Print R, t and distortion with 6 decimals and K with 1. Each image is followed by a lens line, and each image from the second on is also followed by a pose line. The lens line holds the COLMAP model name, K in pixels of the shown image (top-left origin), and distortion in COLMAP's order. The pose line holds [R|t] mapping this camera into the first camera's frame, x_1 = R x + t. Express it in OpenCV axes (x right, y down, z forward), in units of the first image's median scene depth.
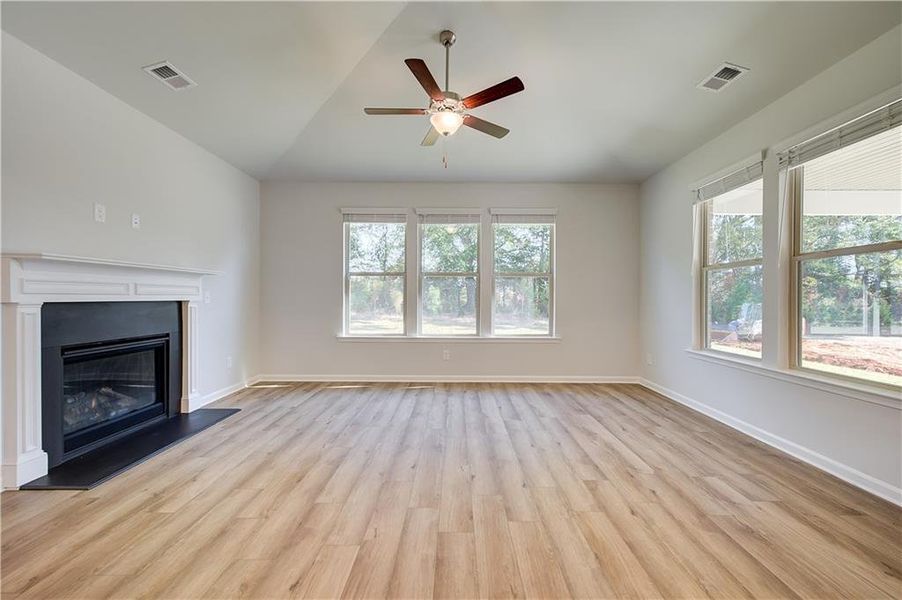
lens RADIAL K [[362.3, 0, 454.1], [0, 362.3, 299.9], [0, 0, 1]] dist [0.001119, -0.000210]
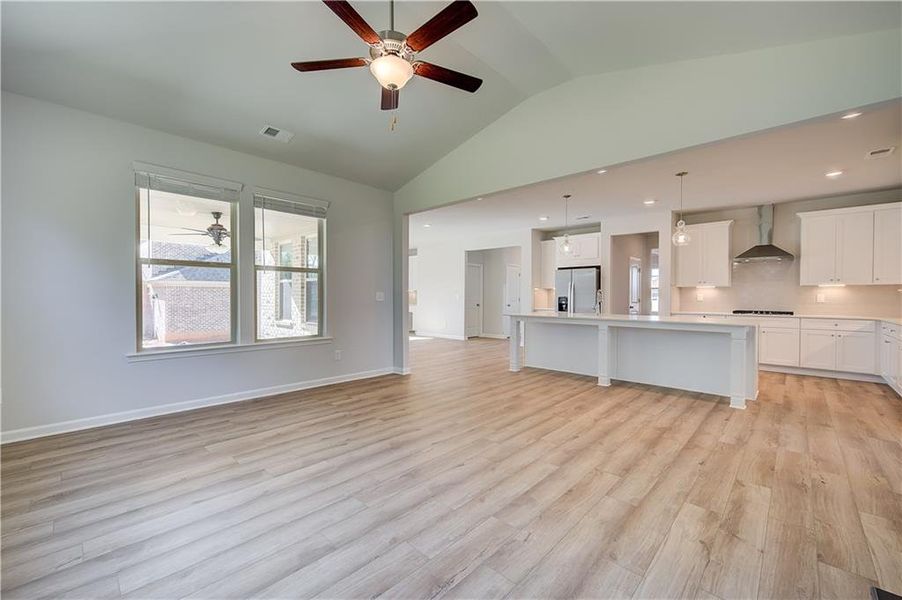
lens RADIAL K [[366.5, 0, 451.0], [0, 366.5, 300.0], [0, 0, 1]] dist [0.000290, -0.000099]
pose [[-0.728410, -0.014701, 0.684984, -0.670207], [-0.004972, 0.999857, 0.016171, -0.011569], [-0.685124, 0.008373, -0.728379, 1.504482]]
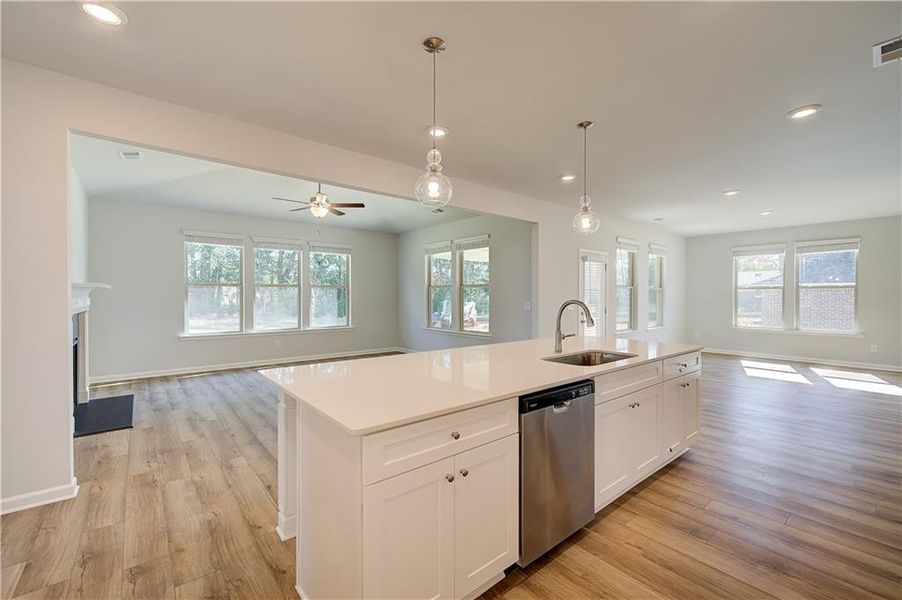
lens RADIAL K [[376.8, 0, 454.0], [0, 376.8, 293.9], [0, 0, 1]] dist [0.013310, 0.000052]
pose [[0.765139, 0.003057, 0.643858, -0.751860], [0.001856, 0.999974, -0.006954, -0.048856], [-0.643862, 0.006516, 0.765114, -0.935579]]
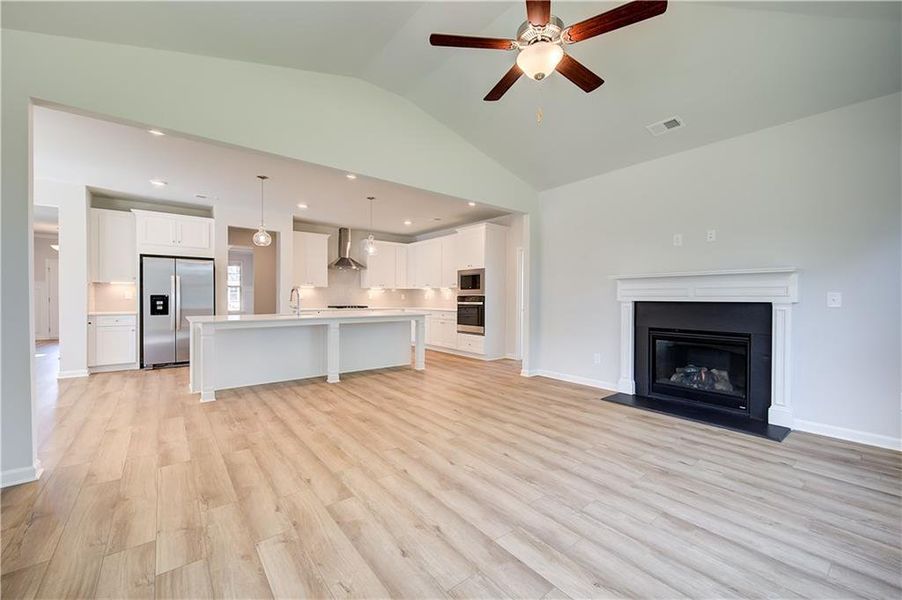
lens RADIAL K [[362.3, 0, 454.1], [0, 362.3, 299.9], [0, 0, 1]] dist [0.001119, -0.000210]
pose [[-0.777663, -0.003597, -0.628671, 0.584910], [-0.011166, 0.999905, 0.008091, -0.003140], [0.628582, 0.013312, -0.777629, 1.482392]]
